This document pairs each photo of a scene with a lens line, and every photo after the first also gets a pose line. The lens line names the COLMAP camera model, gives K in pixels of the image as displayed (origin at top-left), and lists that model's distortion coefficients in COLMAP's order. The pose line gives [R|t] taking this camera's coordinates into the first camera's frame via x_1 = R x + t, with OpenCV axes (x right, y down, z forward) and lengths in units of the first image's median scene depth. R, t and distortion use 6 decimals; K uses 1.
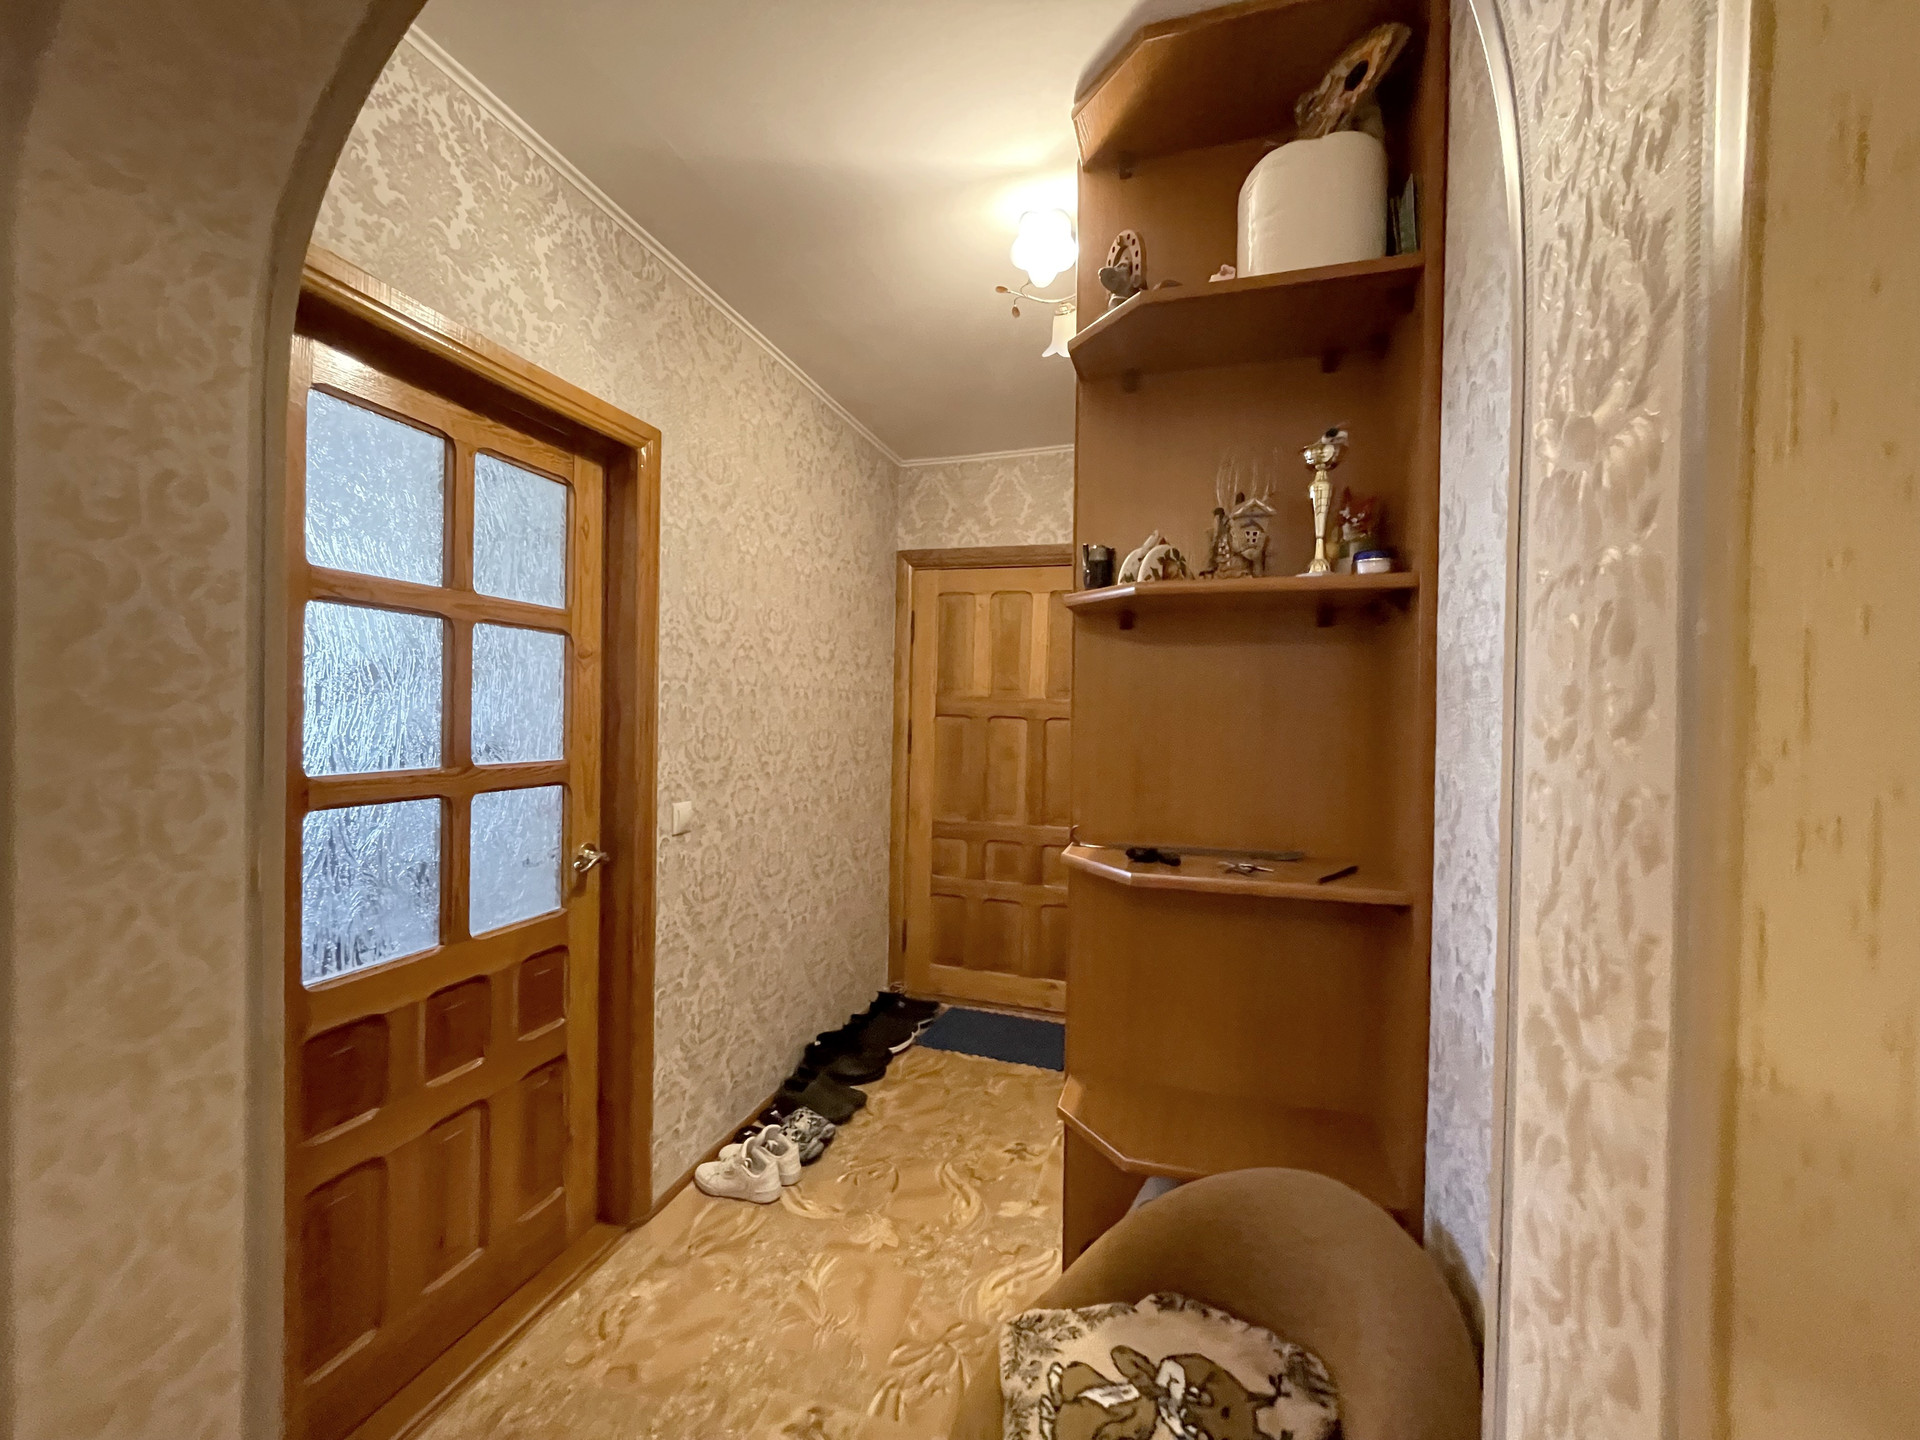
lens RADIAL K [[775.8, 0, 960.0], [0, 775.8, 720.0], [0, 0, 1]] dist [-0.004117, -0.000129]
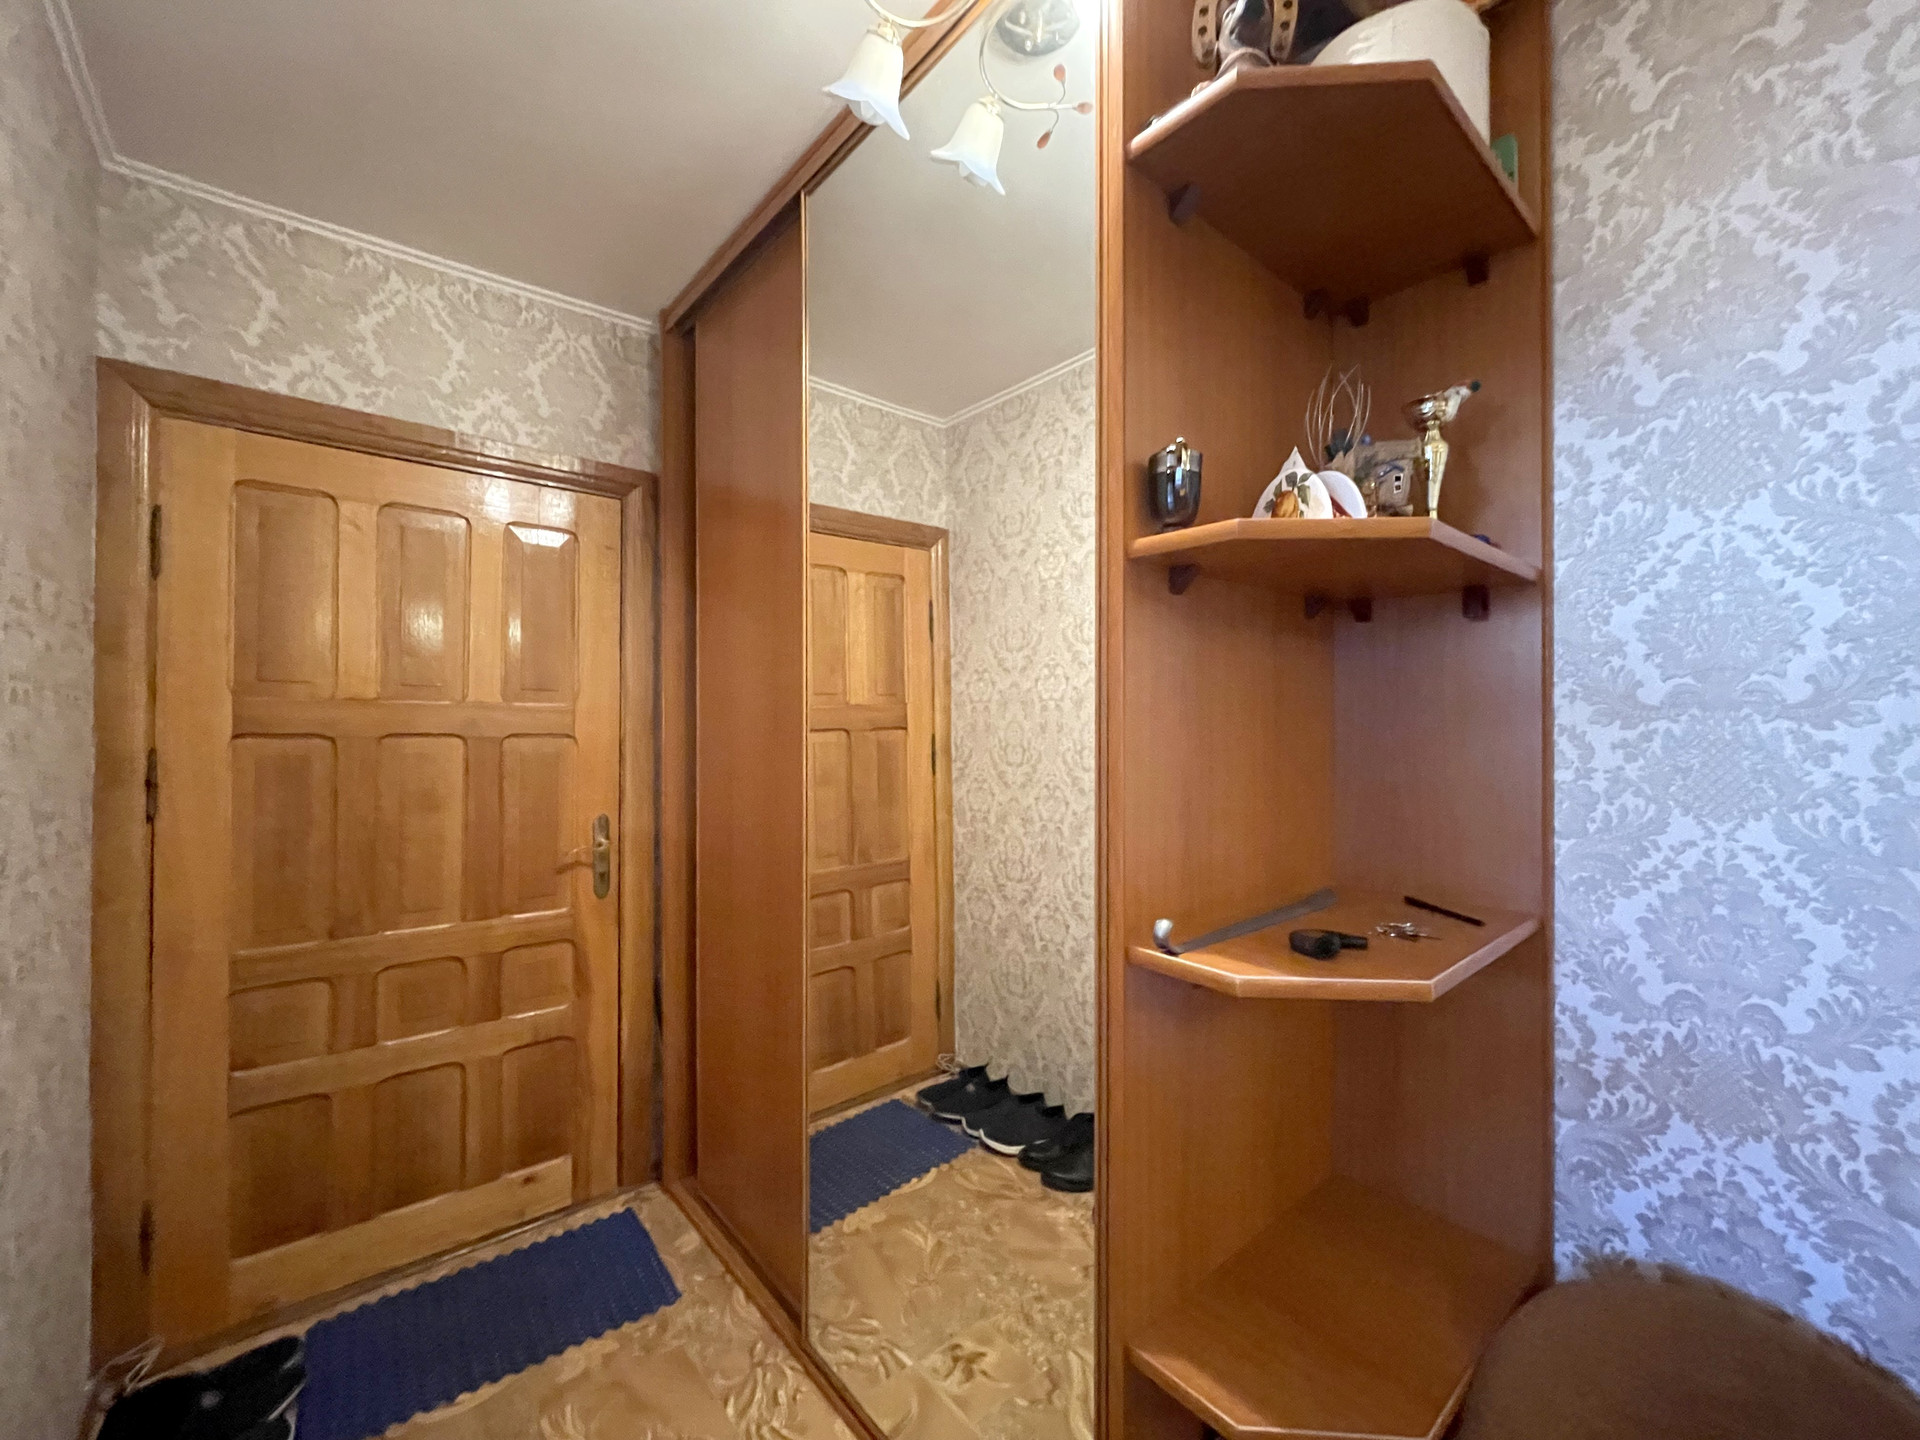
lens RADIAL K [[775.8, 0, 960.0], [0, 775.8, 720.0], [0, 0, 1]] dist [-0.004117, -0.000129]
pose [[0.531460, -0.017557, 0.846901, -0.198638], [0.022168, 0.999731, 0.006814, -0.009683], [-0.846793, 0.015153, 0.531707, 0.382183]]
